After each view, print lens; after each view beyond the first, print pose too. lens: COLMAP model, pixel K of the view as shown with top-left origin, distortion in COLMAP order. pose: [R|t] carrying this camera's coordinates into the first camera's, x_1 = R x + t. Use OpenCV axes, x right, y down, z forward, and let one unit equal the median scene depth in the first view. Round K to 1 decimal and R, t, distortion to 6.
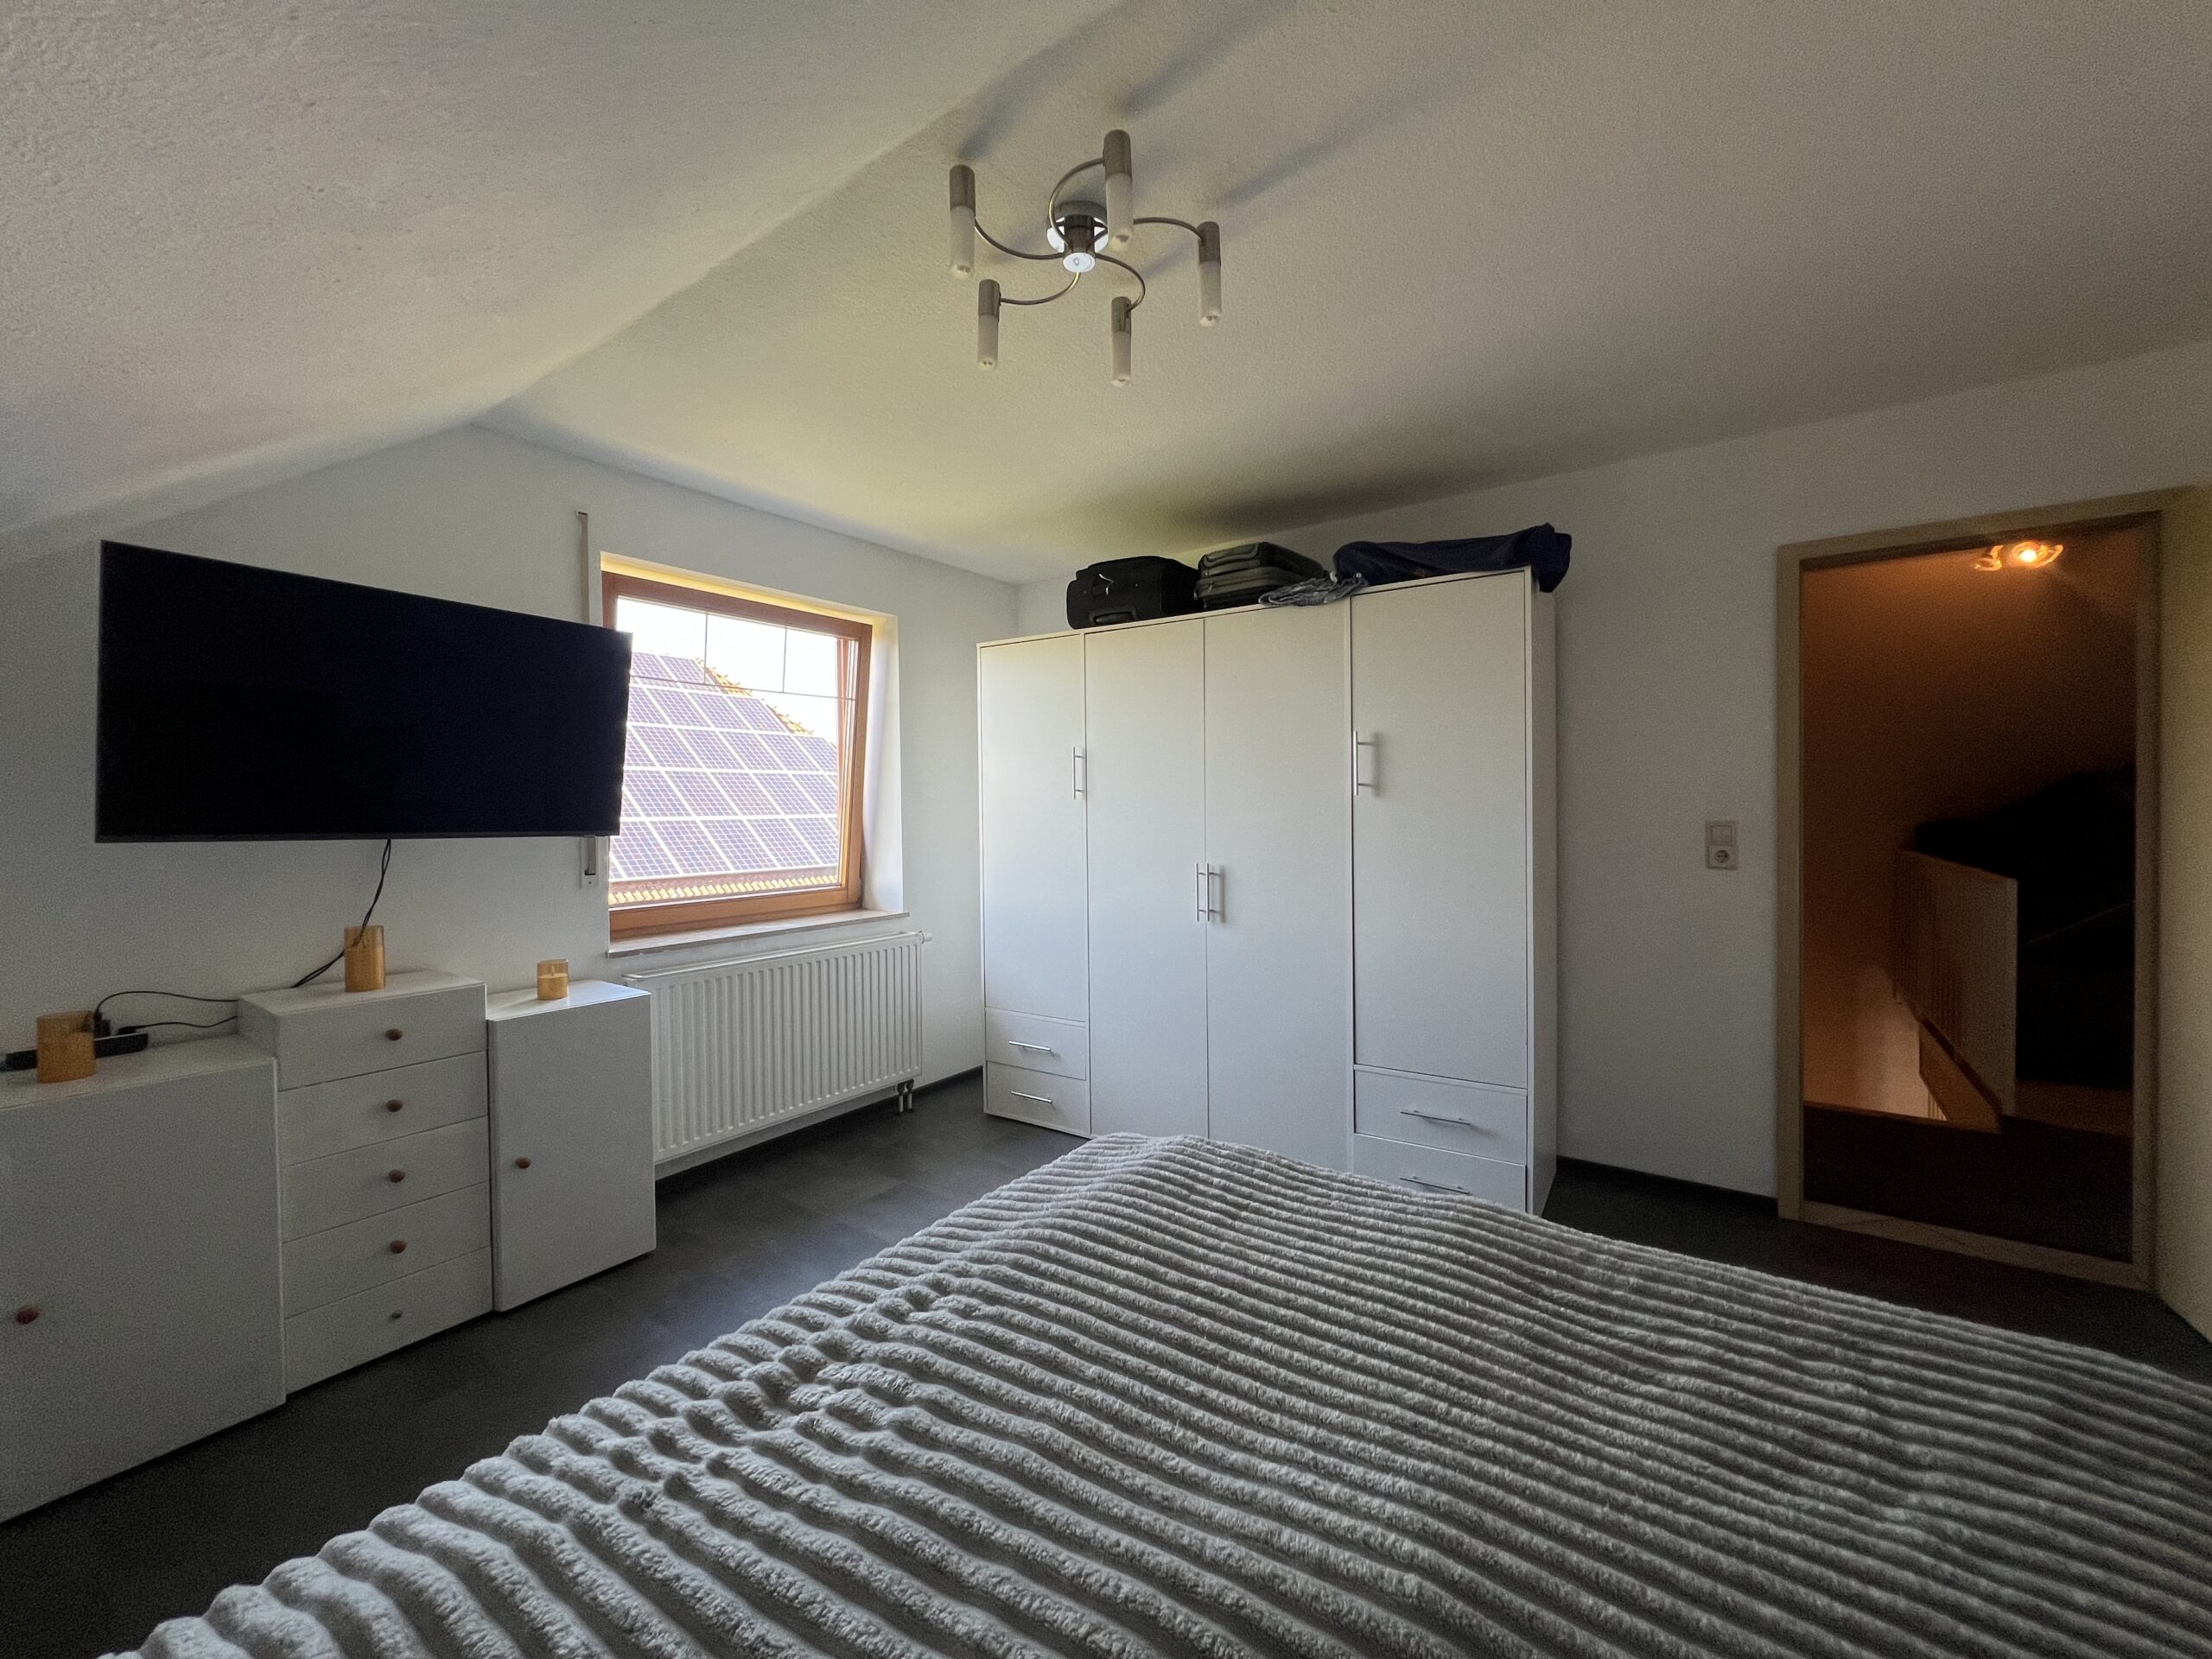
lens RADIAL K [[885.3, 0, 1104.9], [0, 885.3, 824.0], [0, 0, 1]] dist [-0.002832, 0.000310]
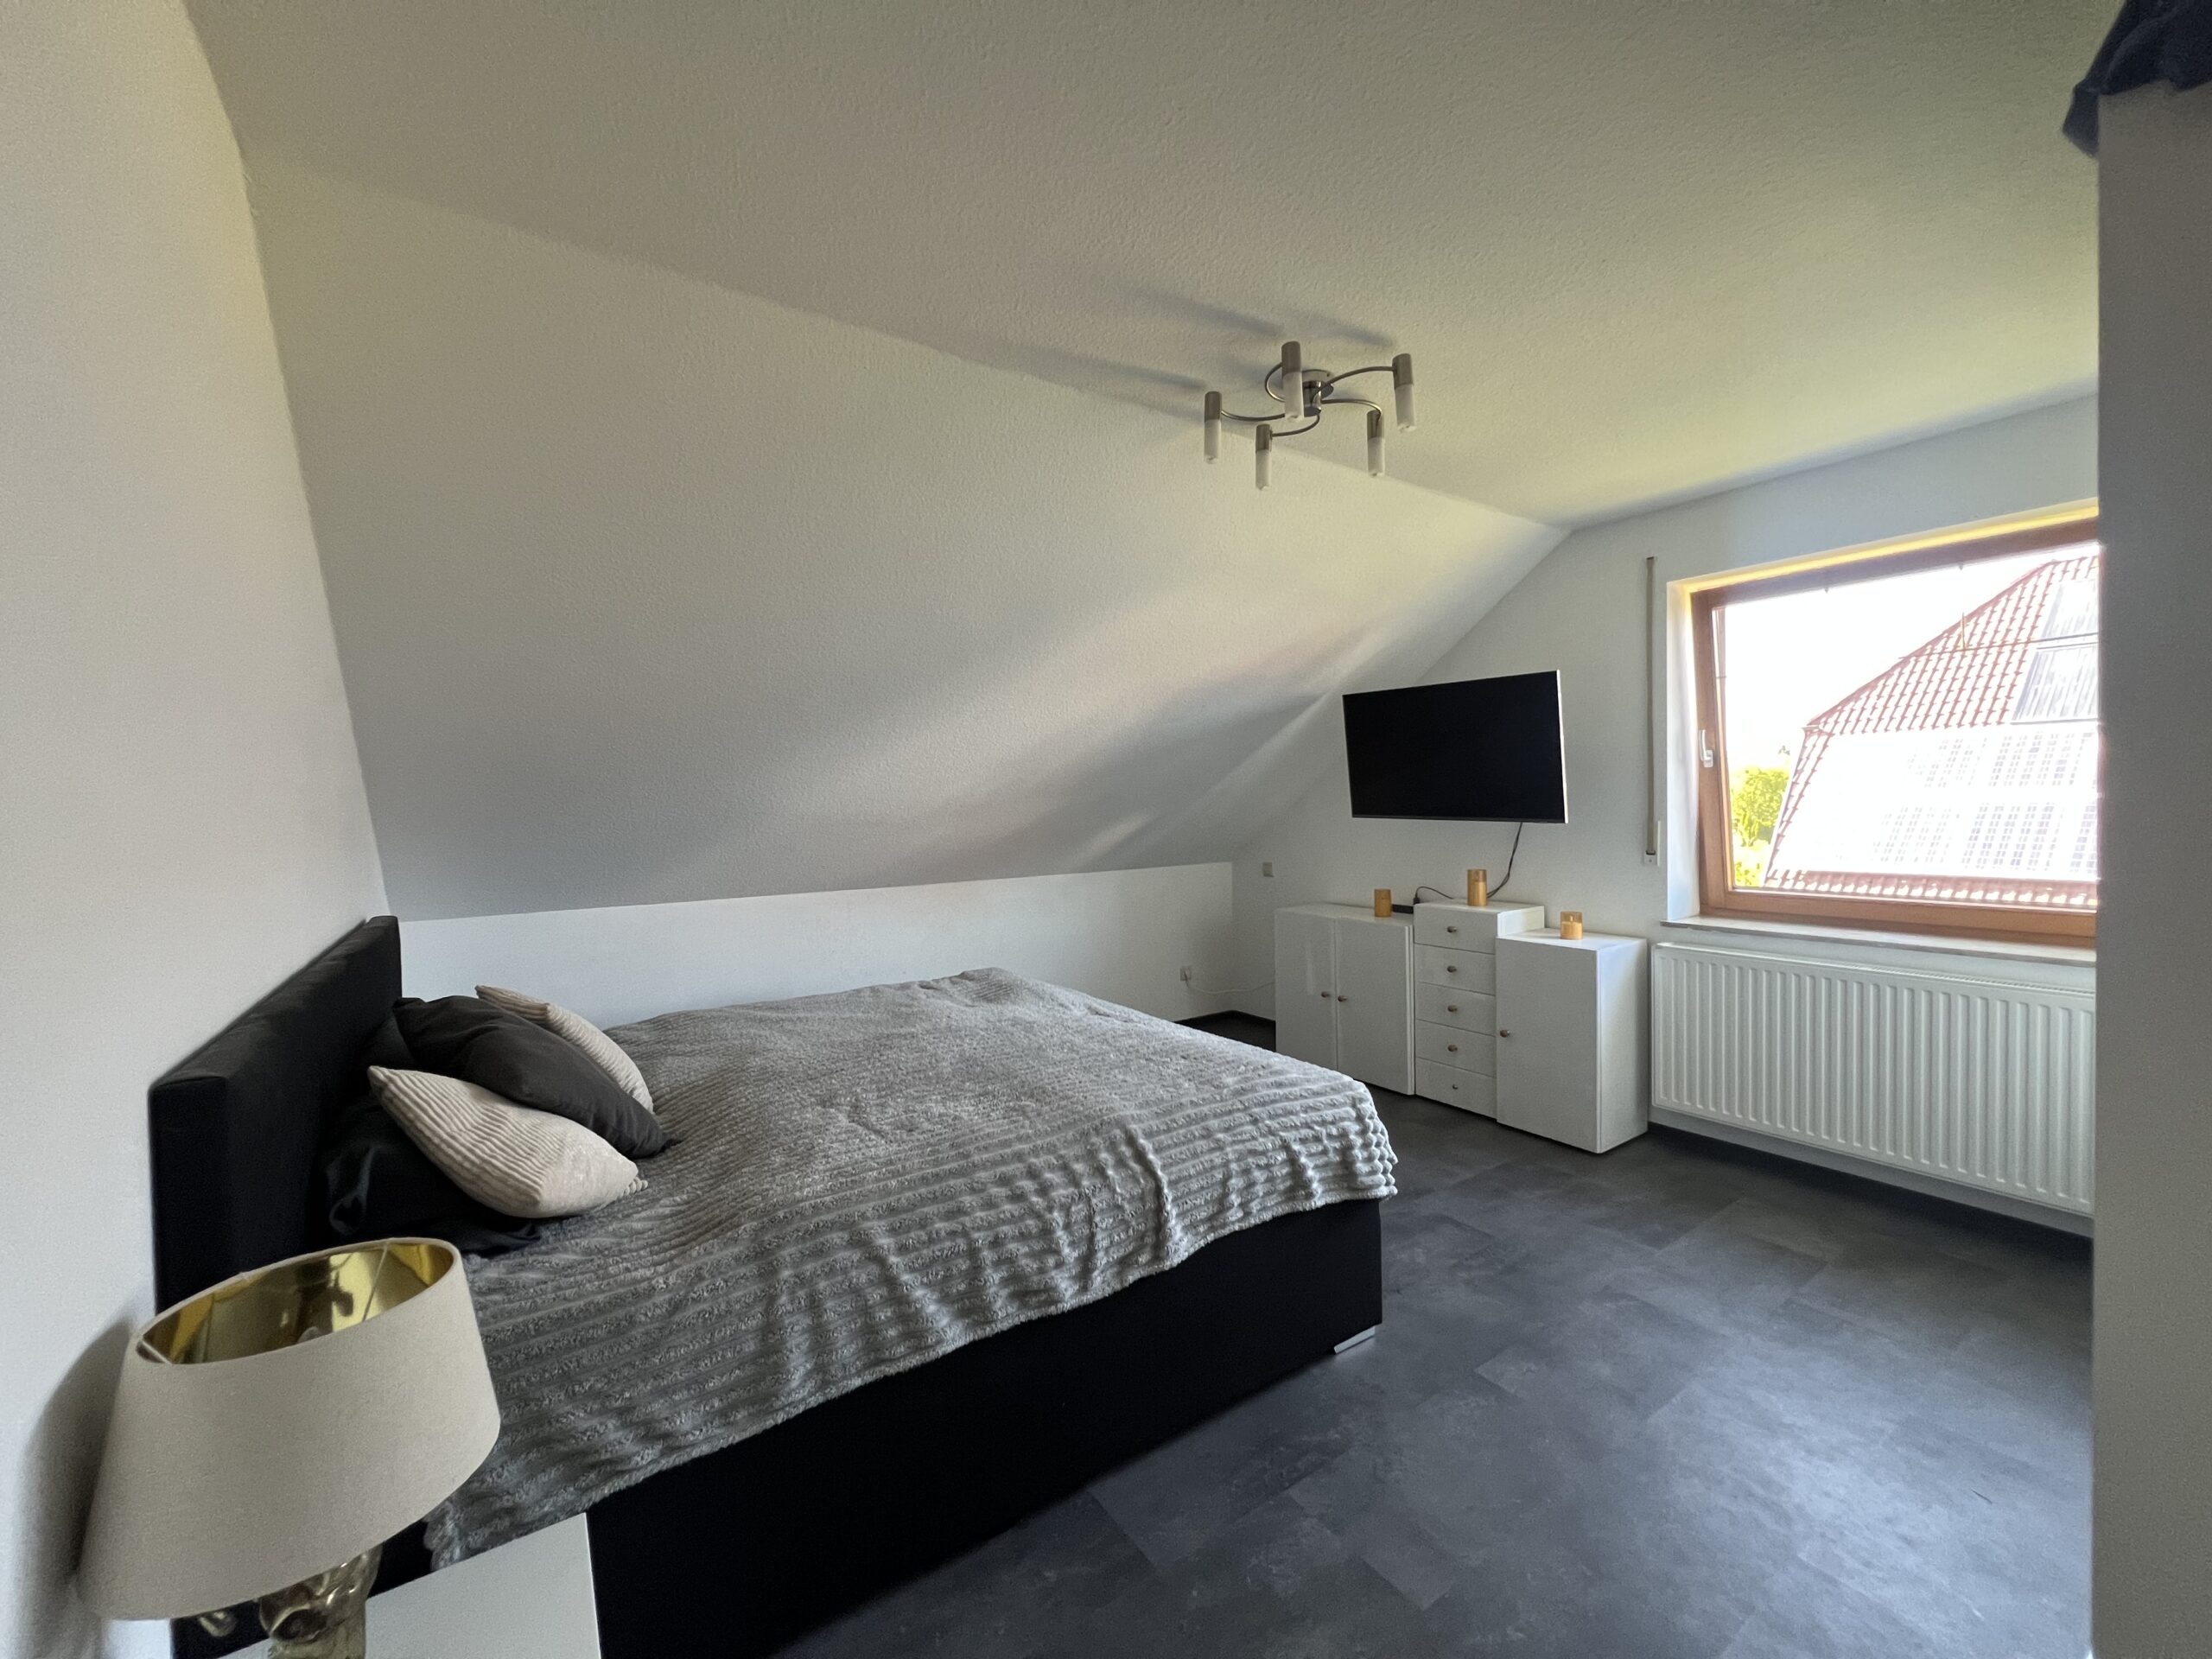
lens RADIAL K [[885.3, 0, 1104.9], [0, 885.3, 824.0], [0, 0, 1]] dist [-0.002832, 0.000310]
pose [[-0.355907, 0.033809, -0.933910, 0.967920], [0.001921, 0.999370, 0.035447, -0.033705], [0.934519, 0.010822, -0.355748, 0.854947]]
